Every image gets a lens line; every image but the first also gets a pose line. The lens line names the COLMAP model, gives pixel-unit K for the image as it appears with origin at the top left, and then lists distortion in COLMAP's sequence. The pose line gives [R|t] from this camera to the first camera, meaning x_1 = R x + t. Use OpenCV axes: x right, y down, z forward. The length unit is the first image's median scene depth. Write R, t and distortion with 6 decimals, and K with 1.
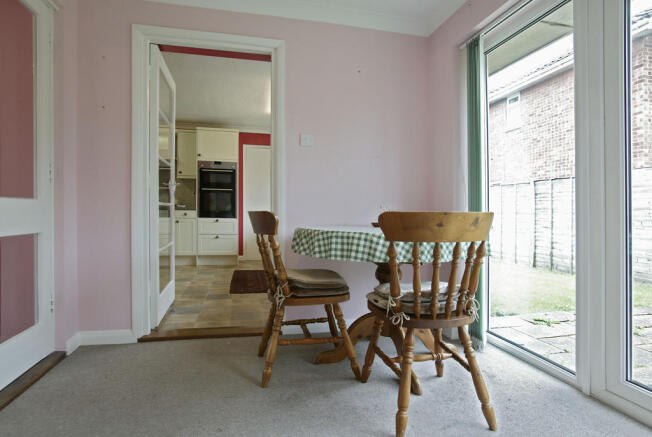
lens RADIAL K [[376.6, 0, 326.4], [0, 376.6, 214.7], [0, 0, 1]] dist [-0.001471, 0.000024]
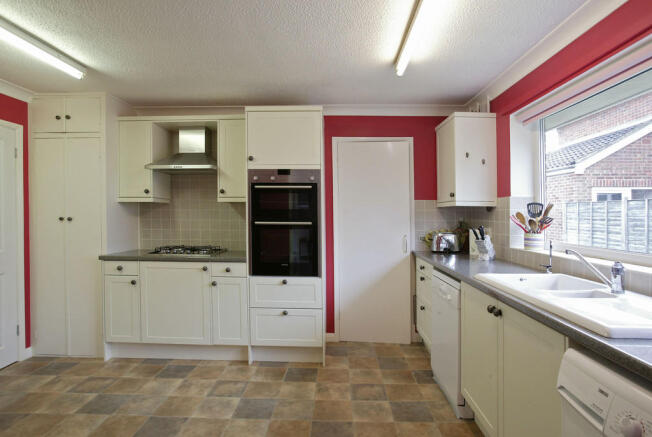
lens RADIAL K [[353.7, 0, 325.1], [0, 353.7, 219.6], [0, 0, 1]] dist [-0.000637, -0.000052]
pose [[0.970611, -0.007684, -0.240533, -0.116690], [0.006083, 0.999954, -0.007399, -0.067767], [0.240579, 0.005718, 0.970613, 0.538009]]
